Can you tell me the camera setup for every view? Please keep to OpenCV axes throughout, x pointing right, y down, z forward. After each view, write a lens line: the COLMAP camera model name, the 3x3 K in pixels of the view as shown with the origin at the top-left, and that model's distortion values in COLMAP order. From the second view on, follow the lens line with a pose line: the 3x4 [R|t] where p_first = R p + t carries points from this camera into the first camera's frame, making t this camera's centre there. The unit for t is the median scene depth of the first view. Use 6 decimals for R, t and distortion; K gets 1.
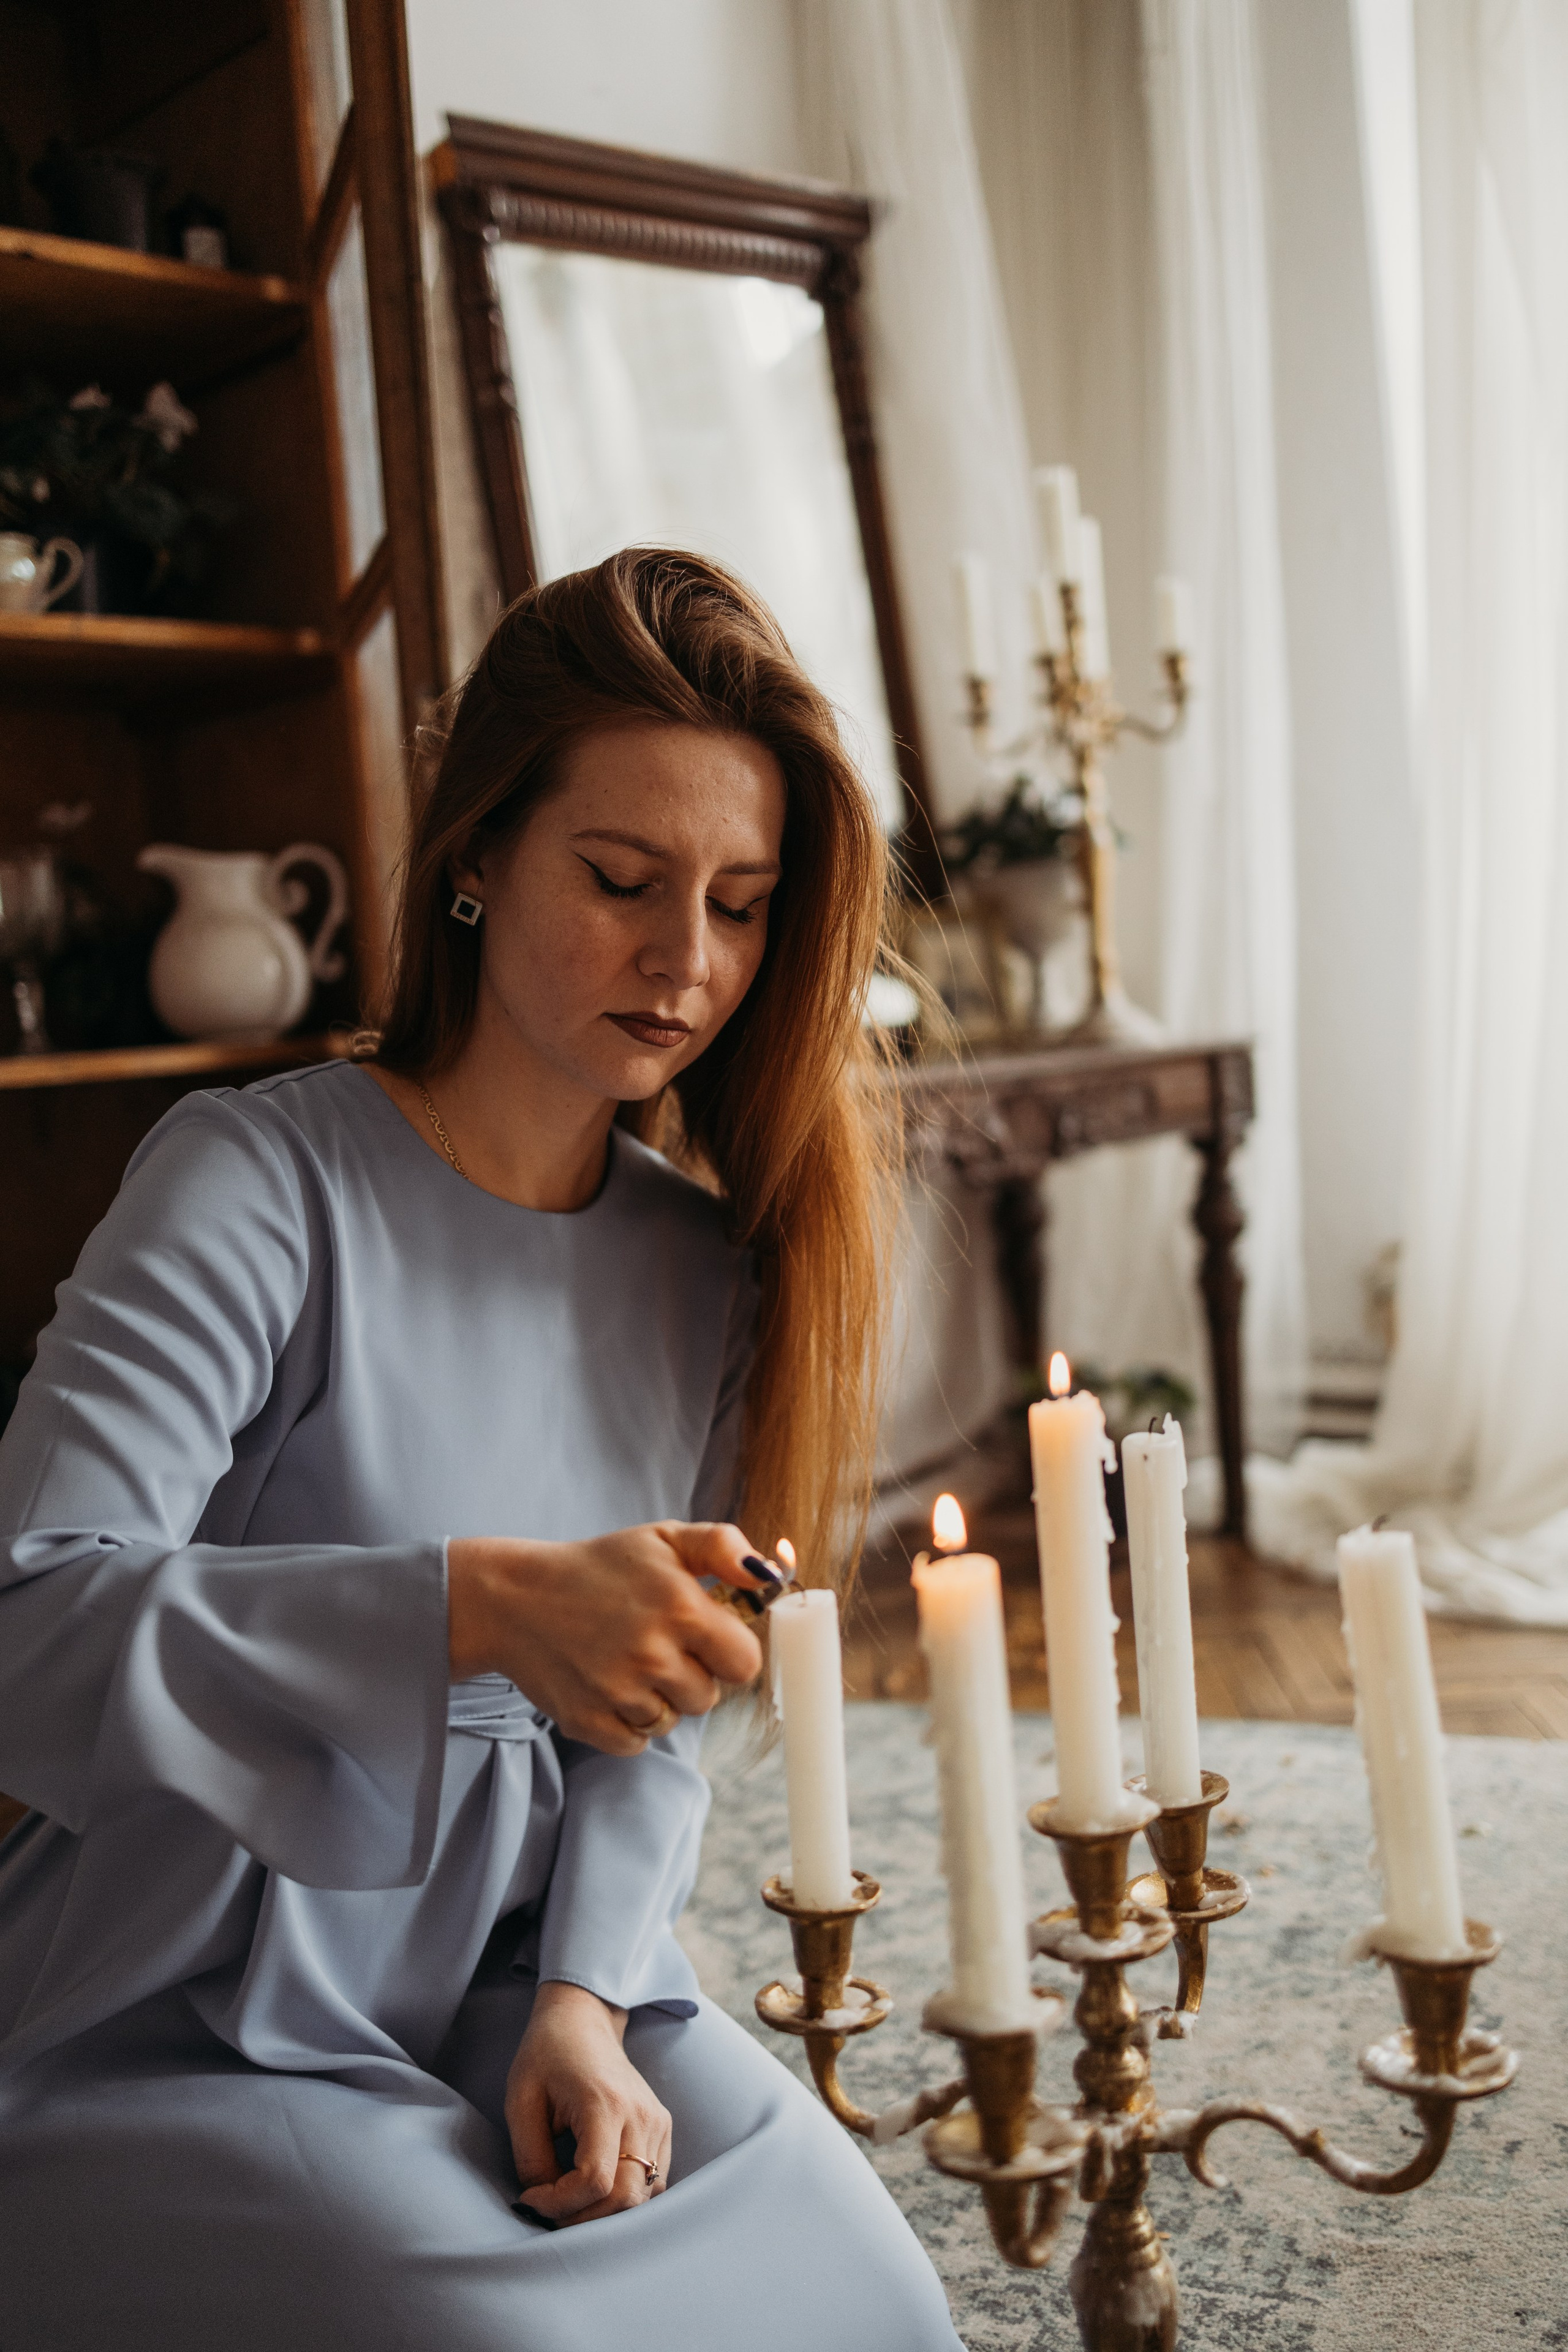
lens RADIAL K [[2336.6, 0, 776.2], [0, 2336.6, 1180.9], [0, 0, 1]] dist [0.010327, 0.003637]
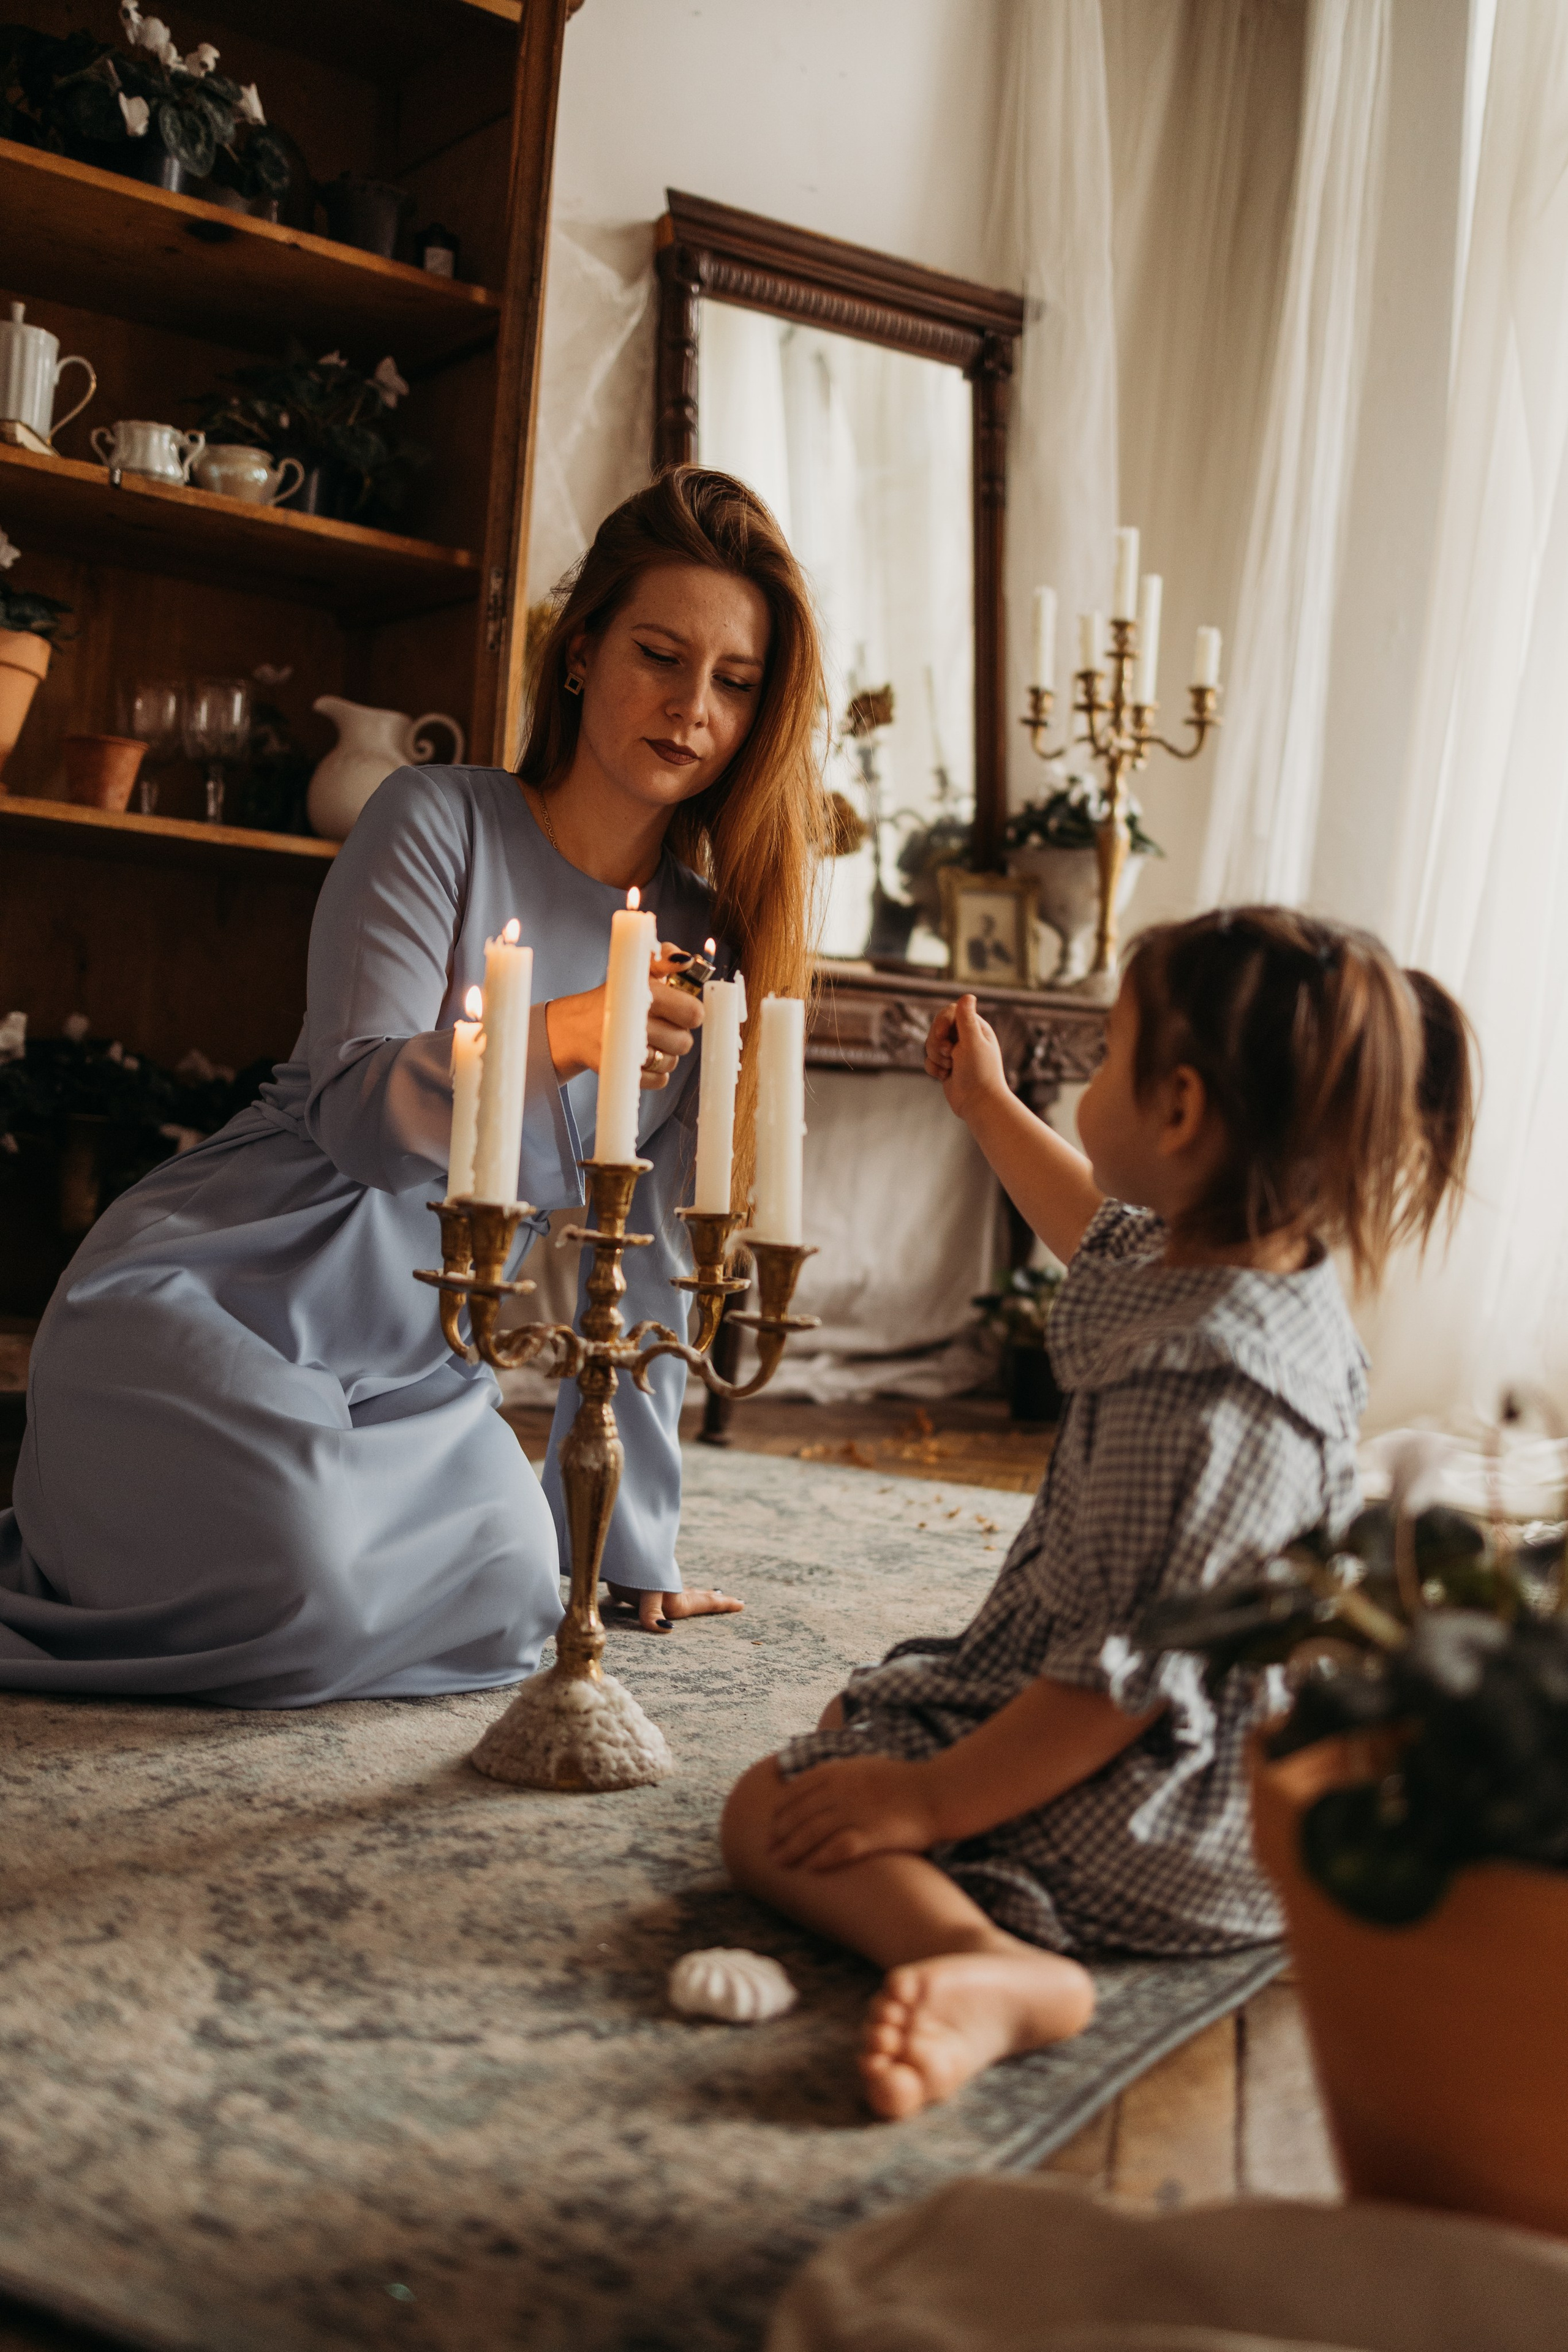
lens RADIAL K [[2336.6, 0, 776.2], [0, 2336.6, 1180.9], [0, 0, 1]] dist [0.010327, 0.003637]
pose [[0.979856, 0.152310, -0.129165, 0.206346], [-0.158797, 0.986441, -0.041448, 0.149172], [0.121100, 0.061124, 0.990757, -0.277030]]
